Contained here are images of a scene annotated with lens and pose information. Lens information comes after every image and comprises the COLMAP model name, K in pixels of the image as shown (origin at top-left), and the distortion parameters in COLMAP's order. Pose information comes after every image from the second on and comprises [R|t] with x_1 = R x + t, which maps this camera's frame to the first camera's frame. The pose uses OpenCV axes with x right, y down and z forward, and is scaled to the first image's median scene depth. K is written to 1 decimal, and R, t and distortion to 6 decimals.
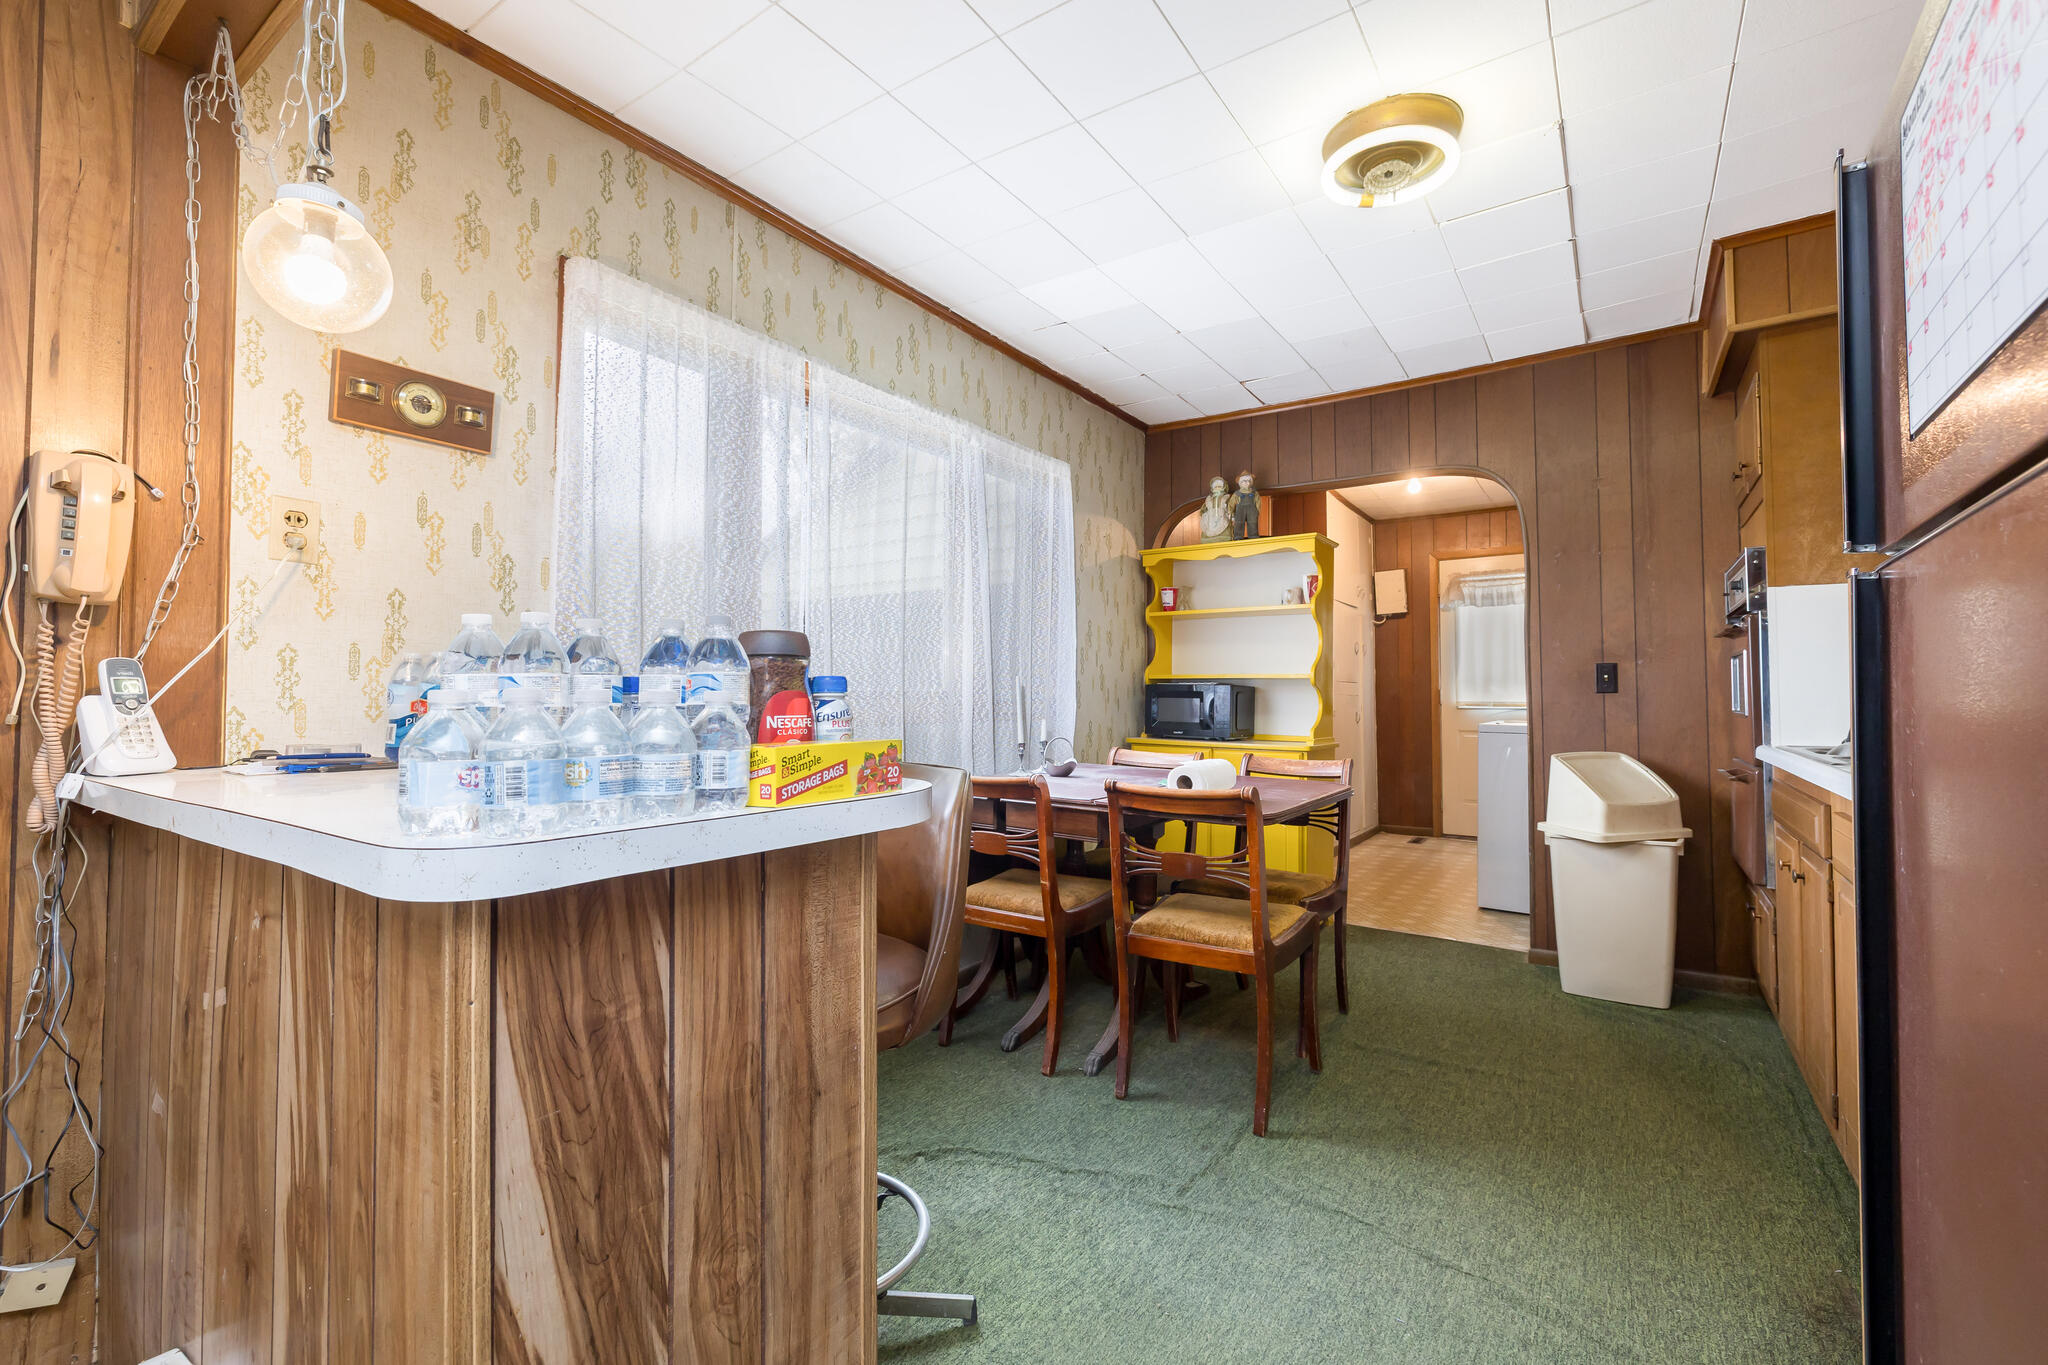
lens RADIAL K [[867.2, 0, 1024.0], [0, 867.2, 682.5], [0, 0, 1]] dist [-0.001519, 0.000025]
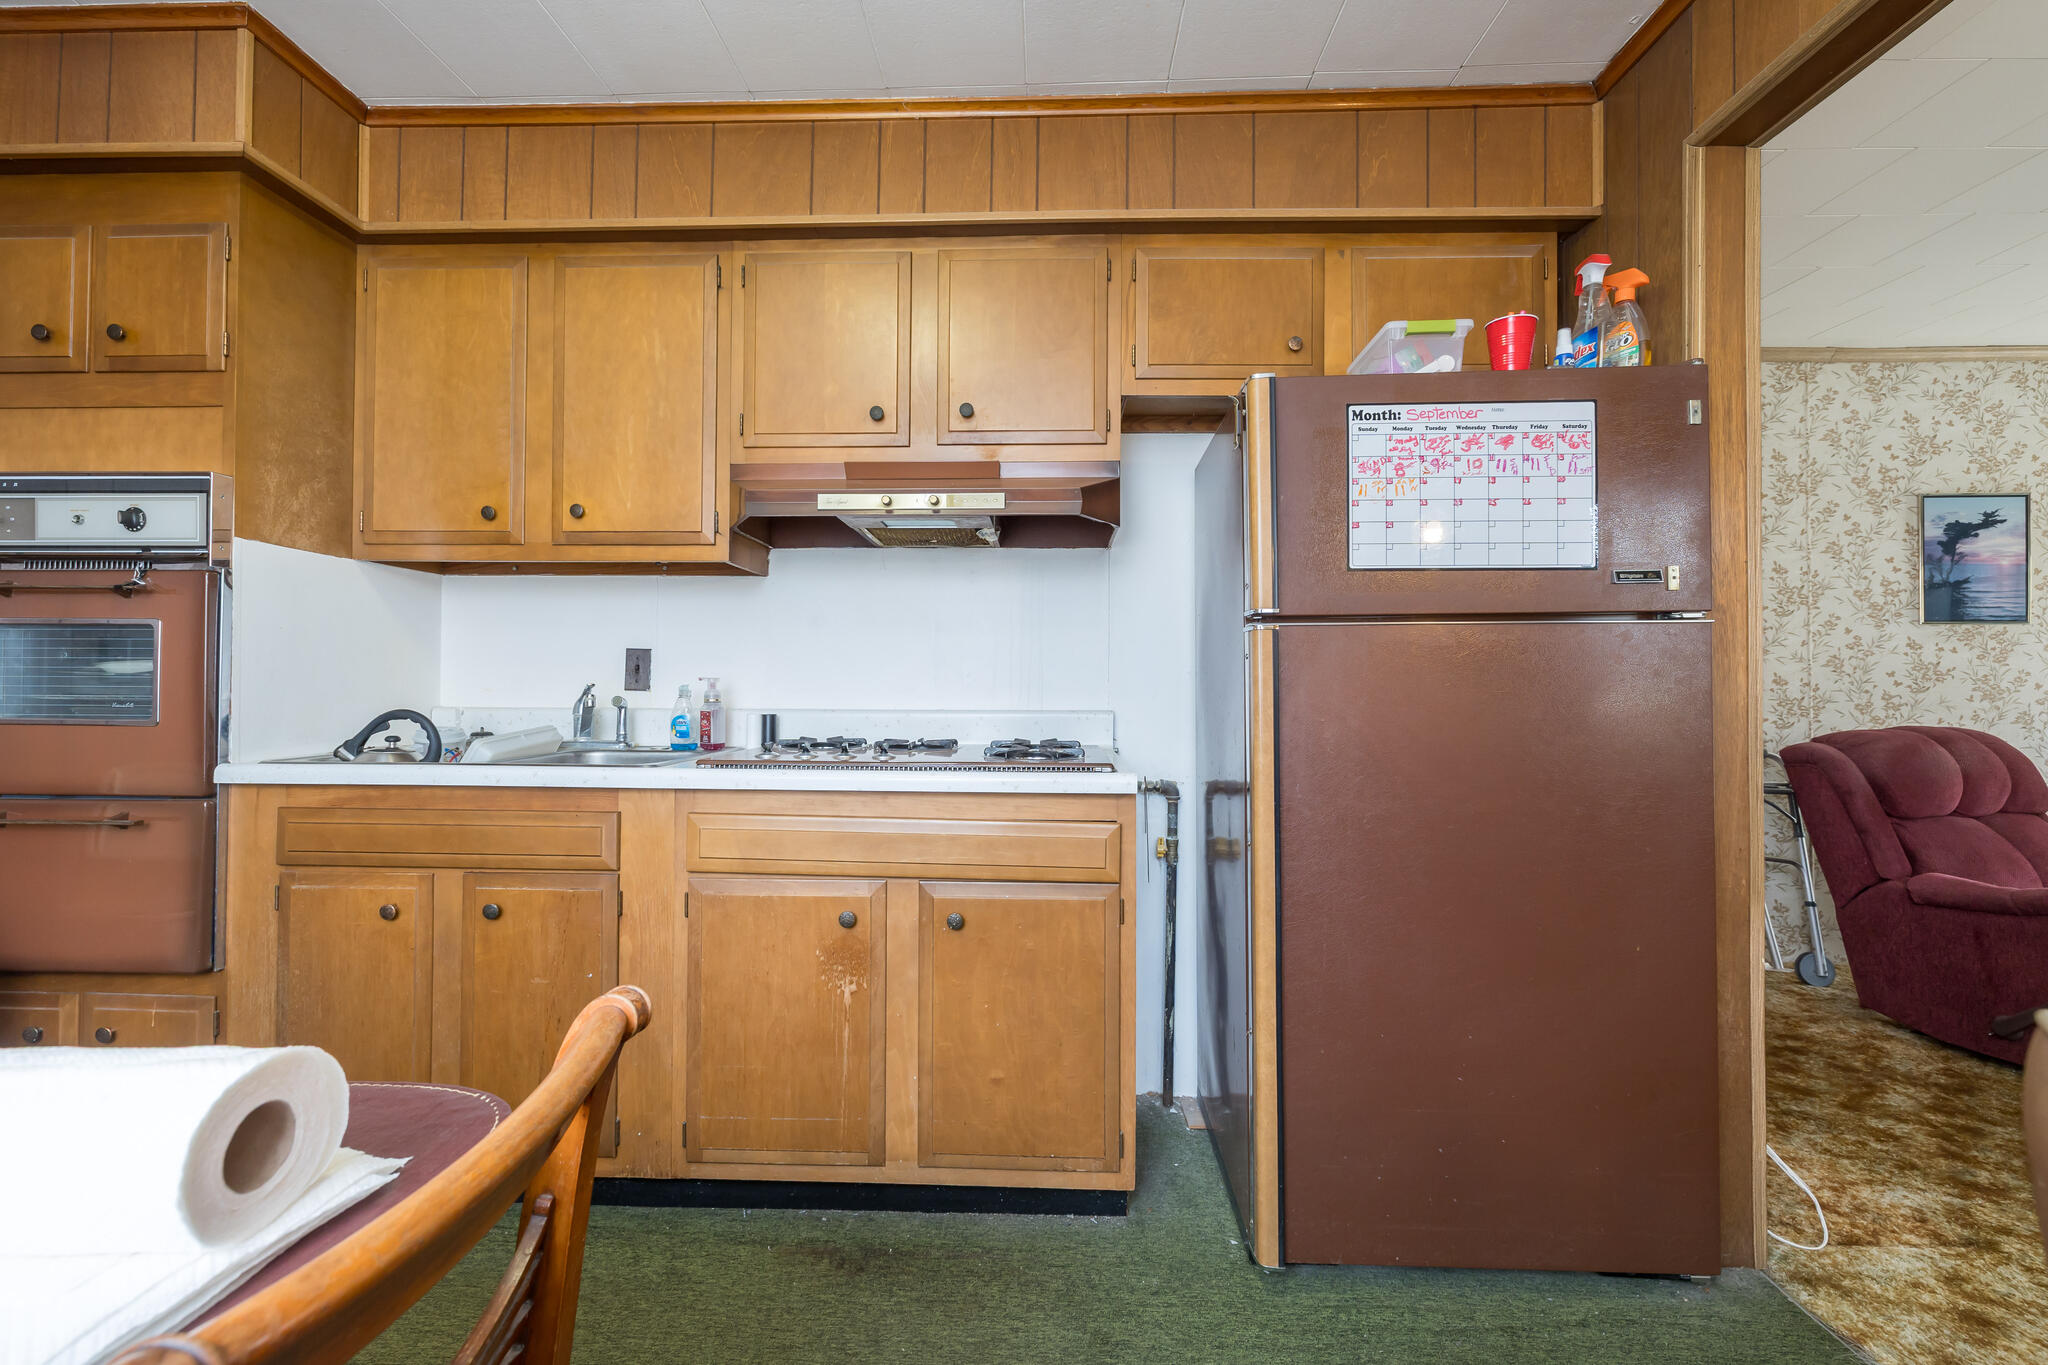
lens RADIAL K [[872.4, 0, 1020.8], [0, 872.4, 672.1], [0, 0, 1]] dist [0.000291, -0.000388]
pose [[-0.539298, 0.015741, 0.841968, -0.105839], [-0.020732, 0.999274, -0.031962, 0.011791], [-0.841860, -0.034693, -0.538581, 1.206207]]
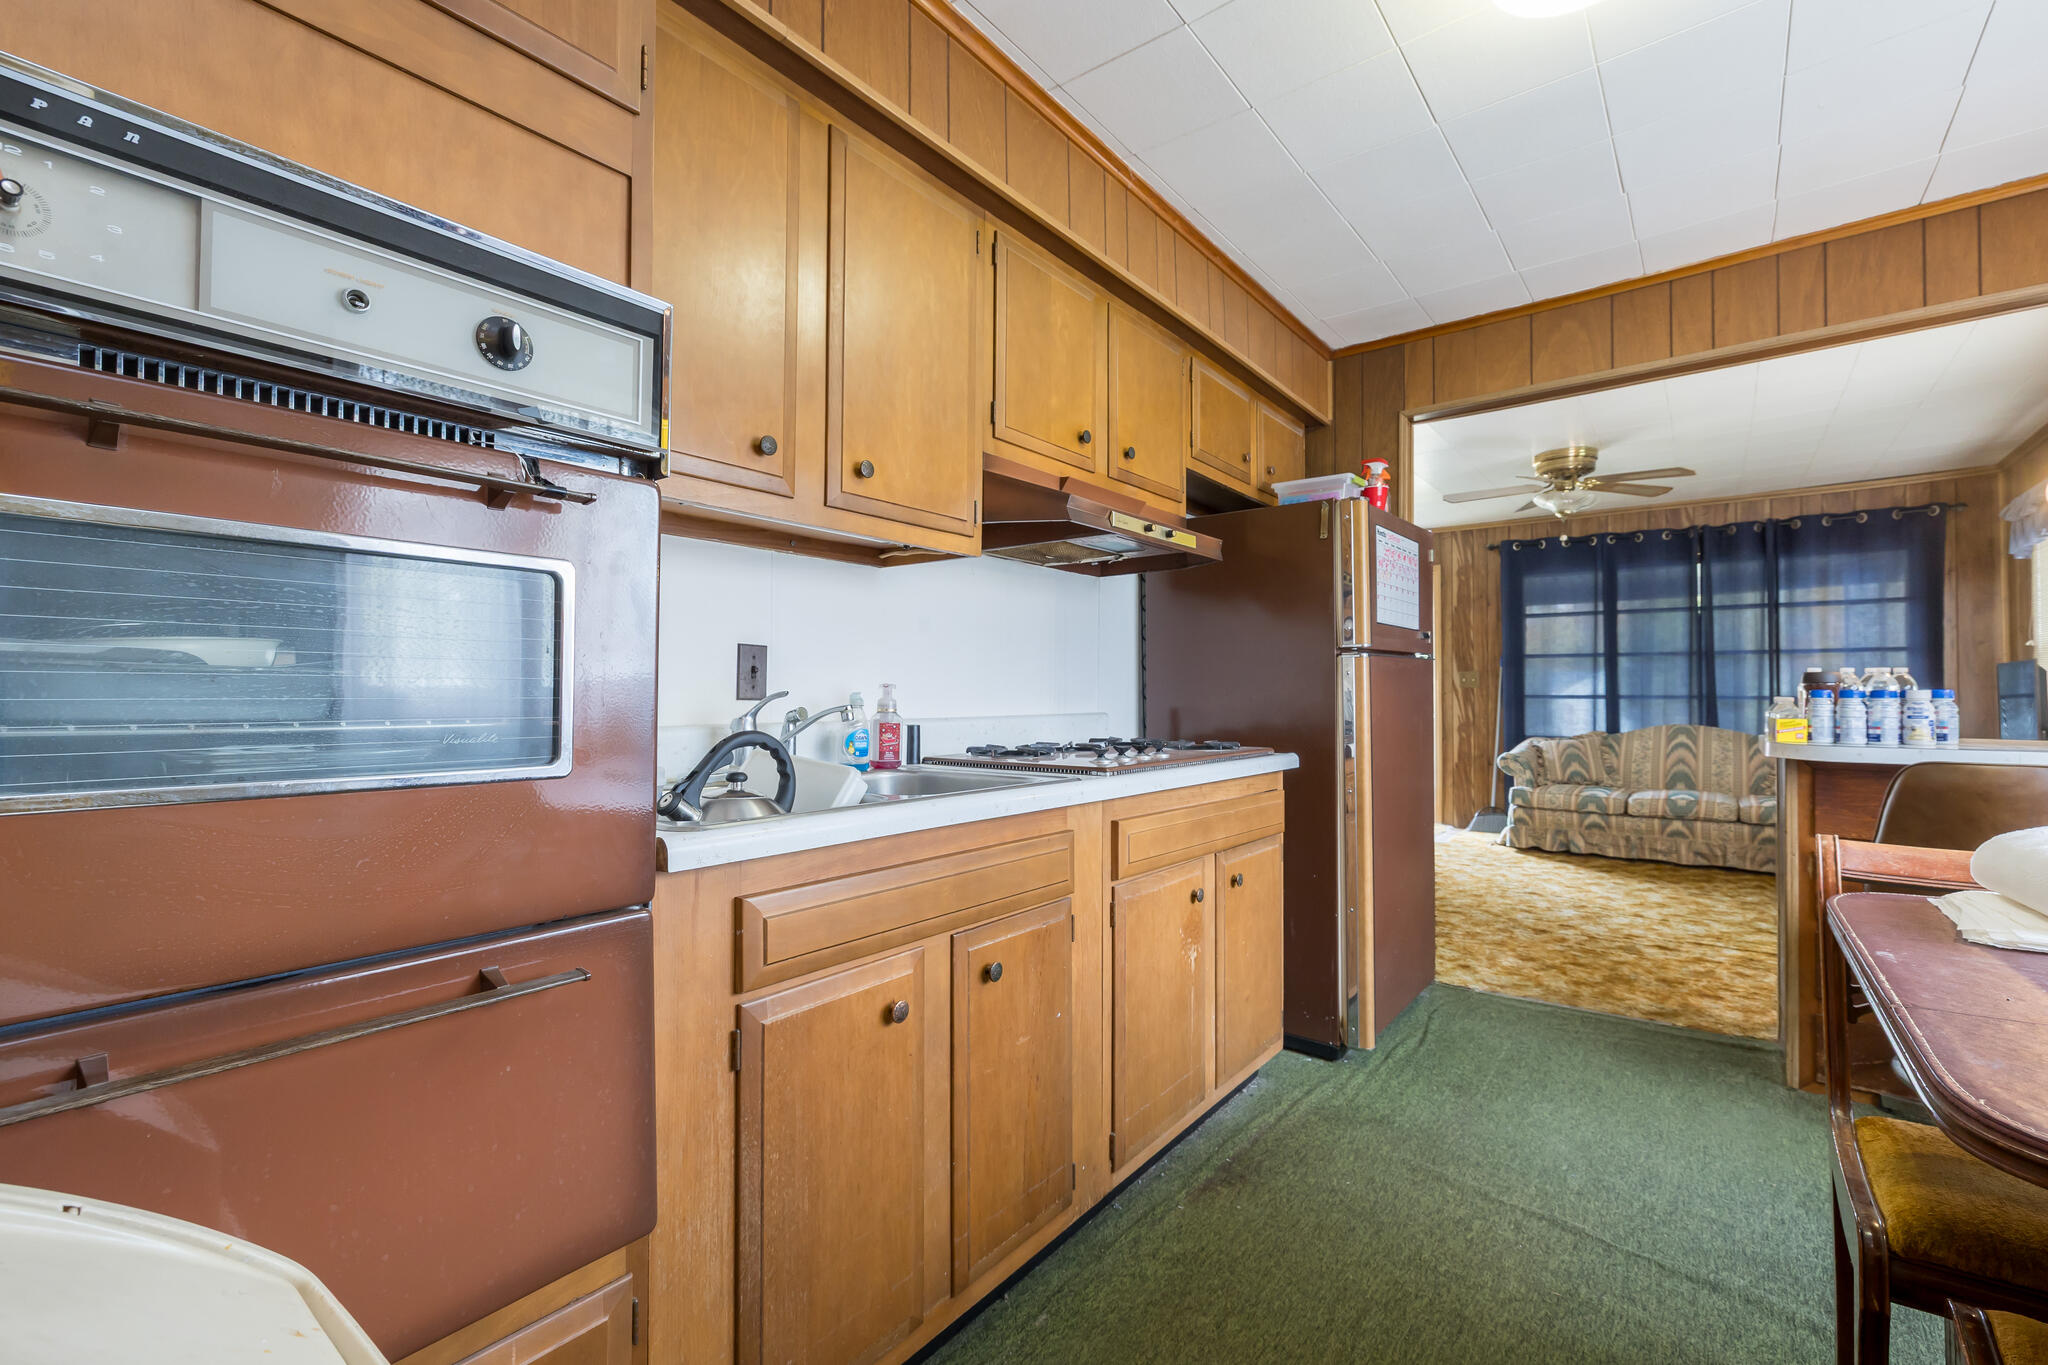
lens RADIAL K [[873.6, 0, 1032.3], [0, 873.6, 679.3], [0, 0, 1]] dist [-0.000776, -0.000362]
pose [[-0.998393, 0.005042, 0.056444, 0.968601], [0.002828, 0.999226, -0.039241, 0.026349], [-0.056598, -0.039019, -0.997634, 1.975912]]
